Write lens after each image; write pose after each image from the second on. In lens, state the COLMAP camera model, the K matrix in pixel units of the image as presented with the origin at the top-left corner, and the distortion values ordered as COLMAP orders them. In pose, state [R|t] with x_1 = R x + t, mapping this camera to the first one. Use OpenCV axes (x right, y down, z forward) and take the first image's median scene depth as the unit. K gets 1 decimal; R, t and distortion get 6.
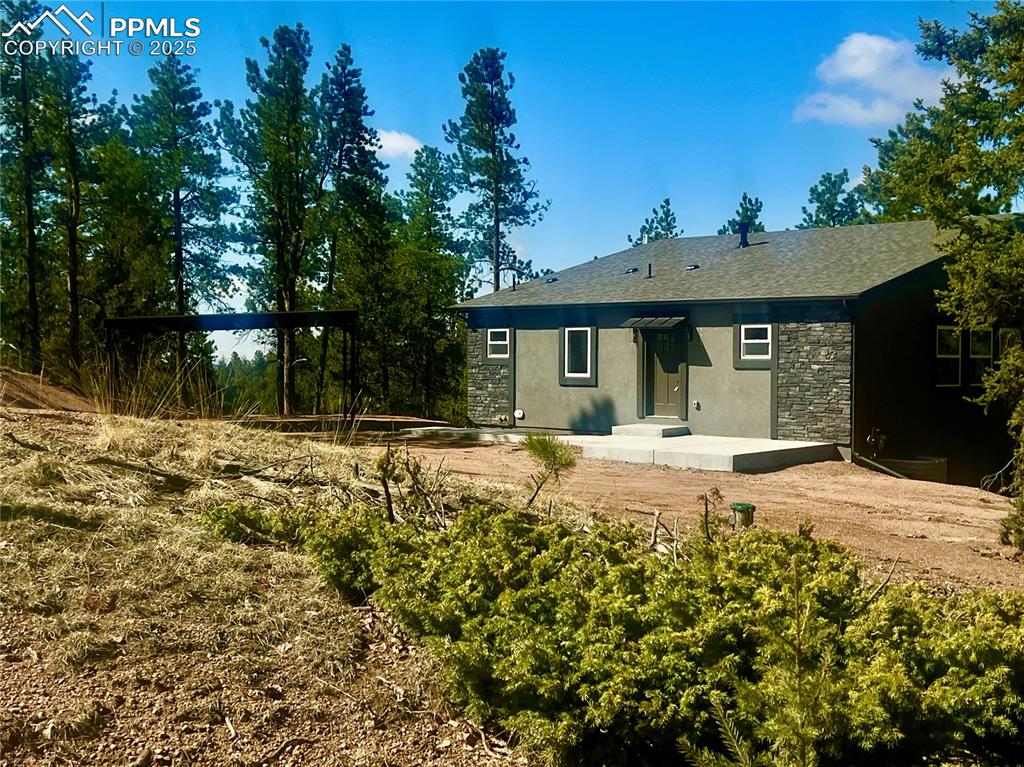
lens RADIAL K [[1379.3, 0, 512.0], [0, 1379.3, 383.5], [0, 0, 1]] dist [0.164535, -0.080200]
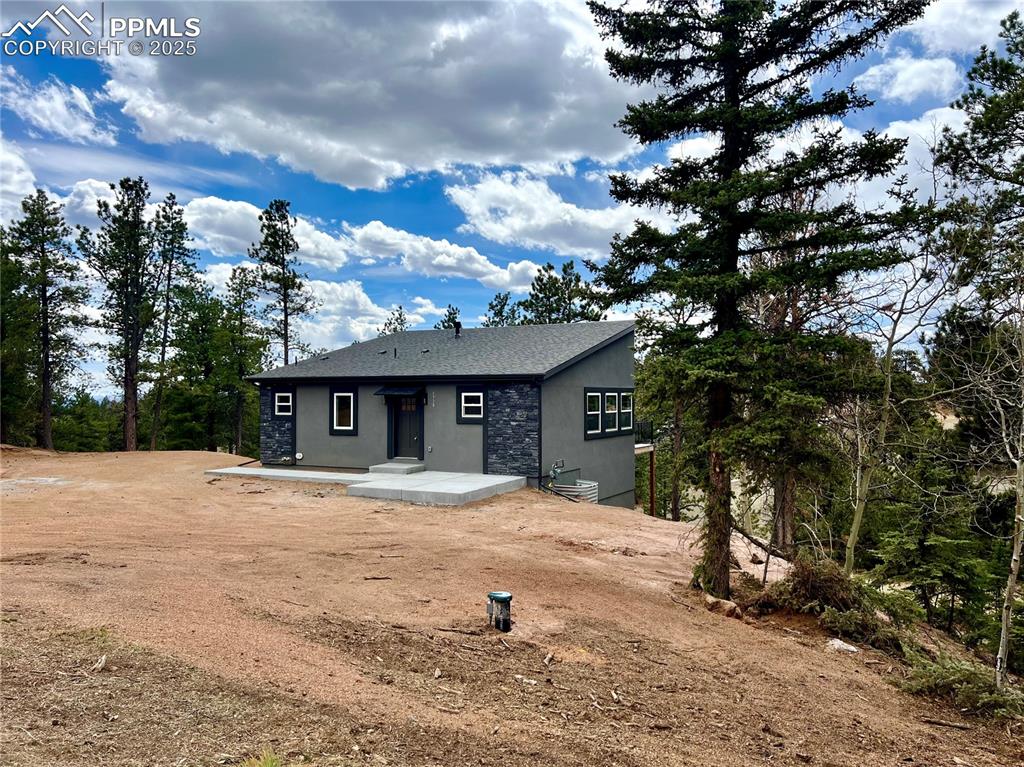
lens RADIAL K [[777.8, 0, 512.0], [0, 777.8, 383.5], [0, 0, 1]] dist [0.167732, -0.267908]
pose [[0.966675, 0.000698, 0.256005, 0.006619], [0.008246, 0.999392, -0.033865, -0.015689], [-0.255873, 0.034847, 0.966082, 0.134743]]
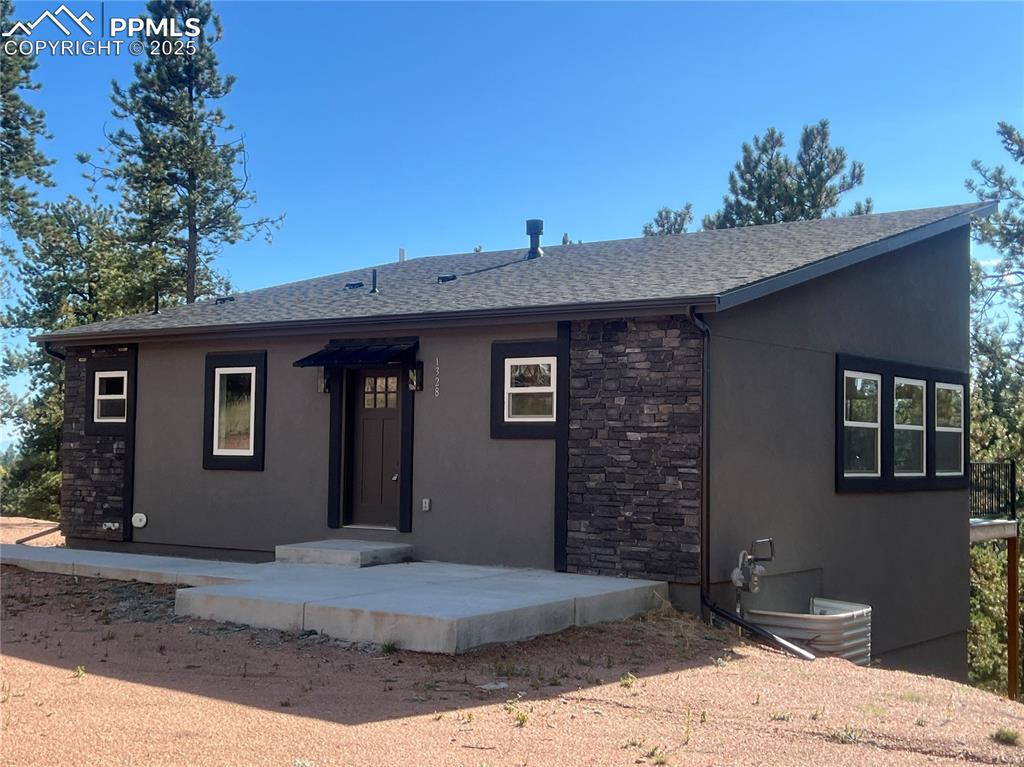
lens RADIAL K [[1379.3, 0, 512.0], [0, 1379.3, 383.5], [0, 0, 1]] dist [0.164535, -0.080200]
pose [[0.993975, 0.016166, 0.108404, 0.069032], [-0.008823, 0.997655, -0.067873, 0.002483], [-0.109247, 0.066508, 0.991787, 0.290593]]
